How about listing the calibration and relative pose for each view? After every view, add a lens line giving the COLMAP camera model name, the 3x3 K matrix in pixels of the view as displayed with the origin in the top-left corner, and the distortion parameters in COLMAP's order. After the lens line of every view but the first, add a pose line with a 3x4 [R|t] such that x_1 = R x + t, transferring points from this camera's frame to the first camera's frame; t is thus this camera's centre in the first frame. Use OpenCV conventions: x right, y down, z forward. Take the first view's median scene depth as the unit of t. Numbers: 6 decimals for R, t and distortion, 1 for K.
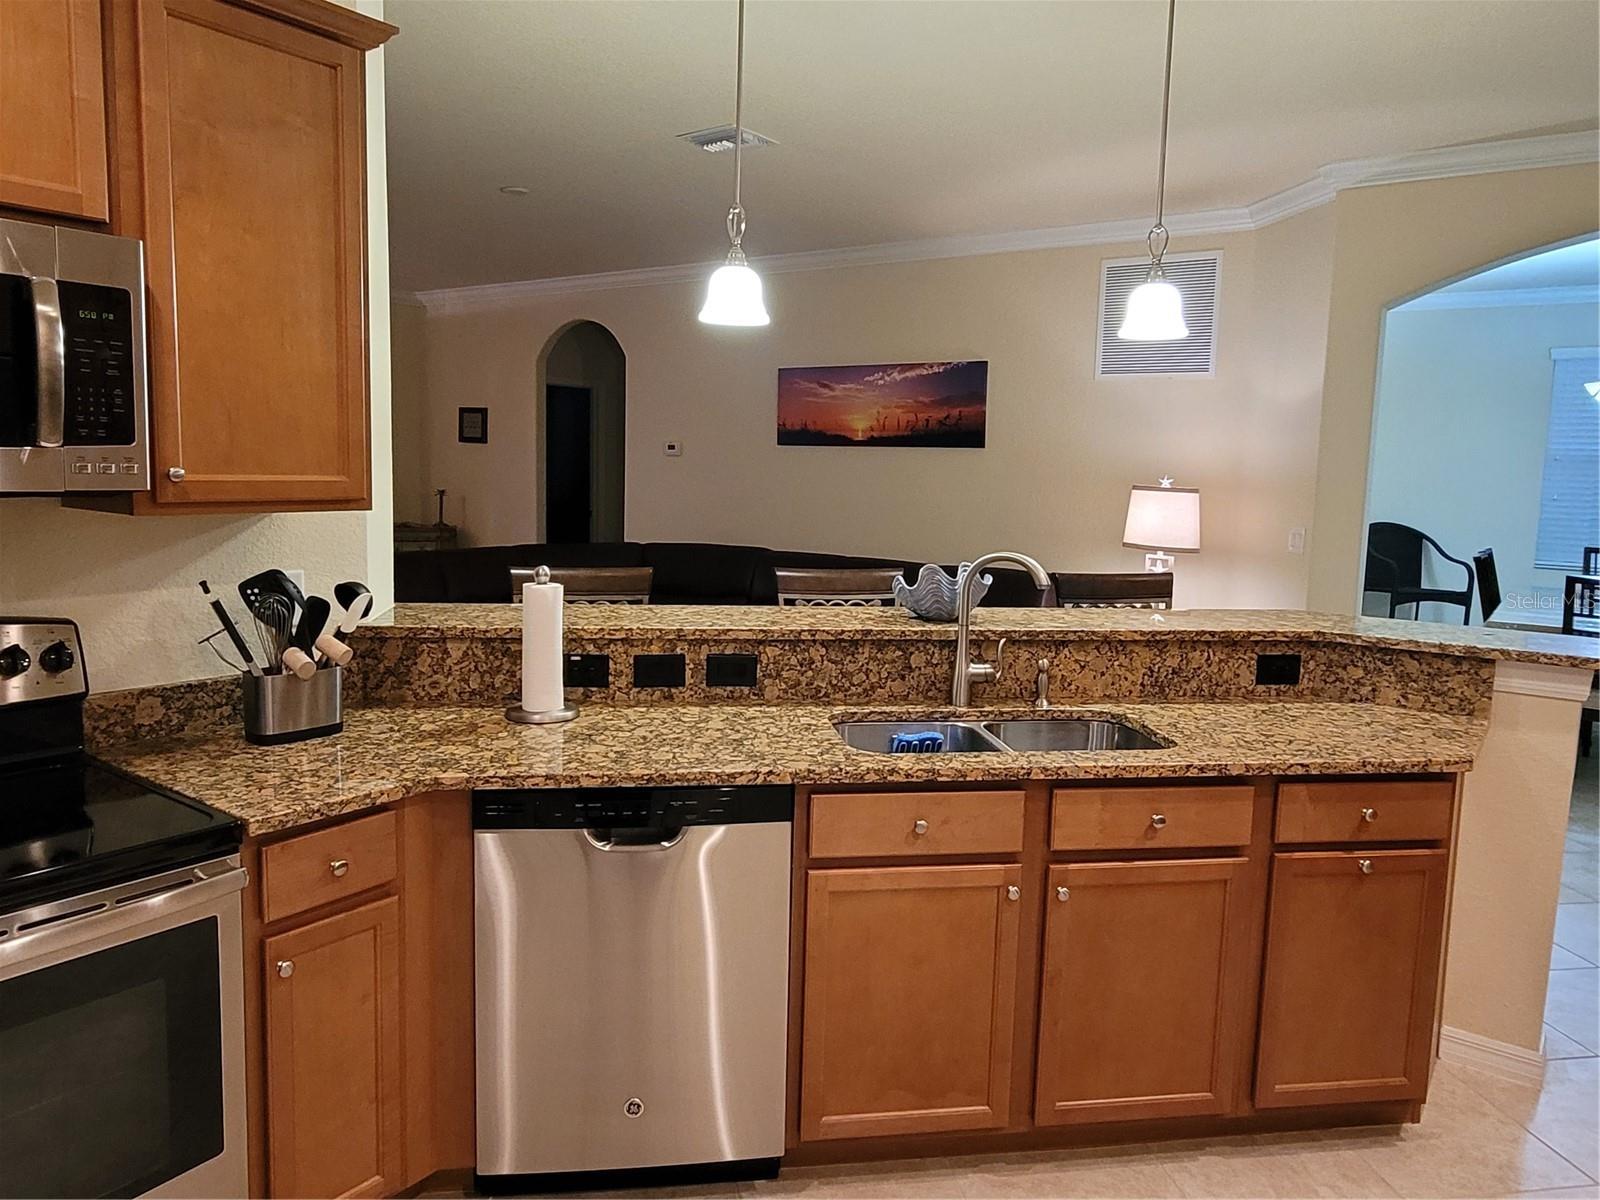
lens RADIAL K [[1105.5, 0, 796.7], [0, 1105.5, 589.8], [0, 0, 1]] dist [-0.004373, 0.010767]
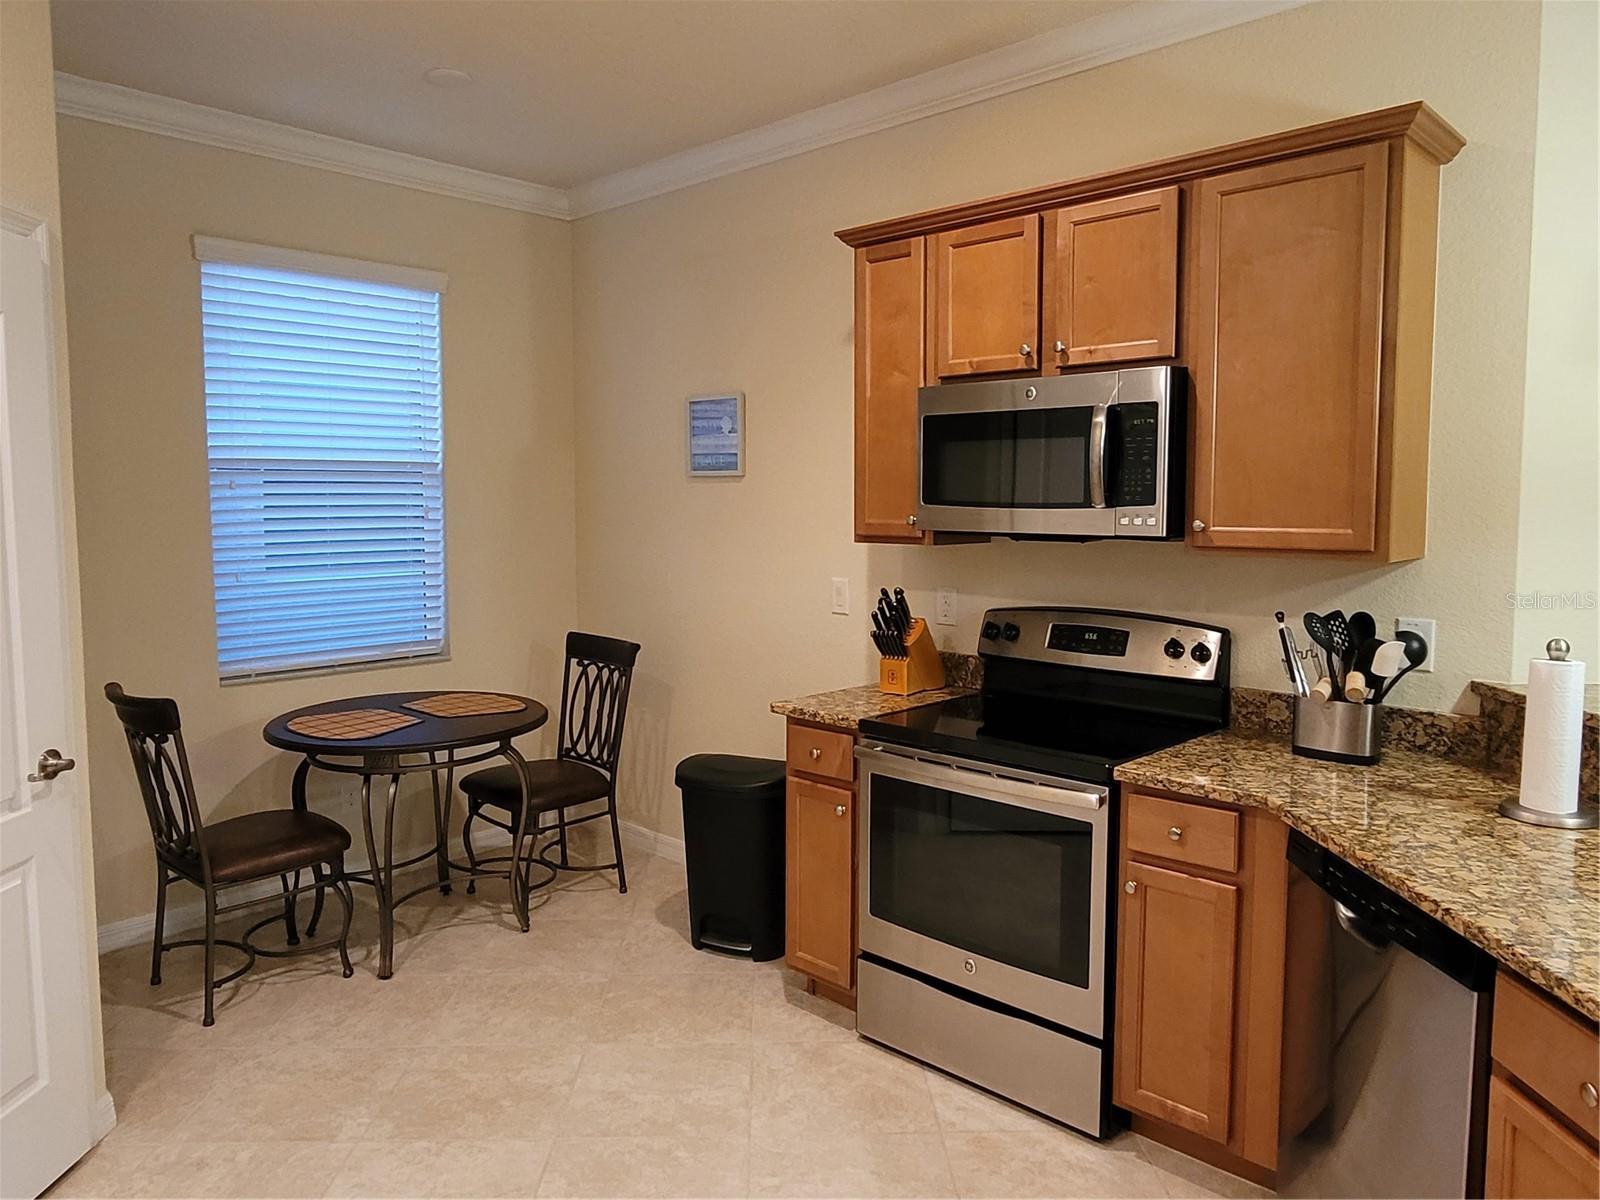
lens RADIAL K [[1105.5, 0, 796.2], [0, 1105.5, 598.0], [0, 0, 1]] dist [-0.004373, 0.010767]
pose [[-0.135134, 0.063306, -0.988803, 0.774927], [-0.116016, 0.990081, 0.079243, -0.058856], [0.984012, 0.125425, -0.126449, 0.610917]]
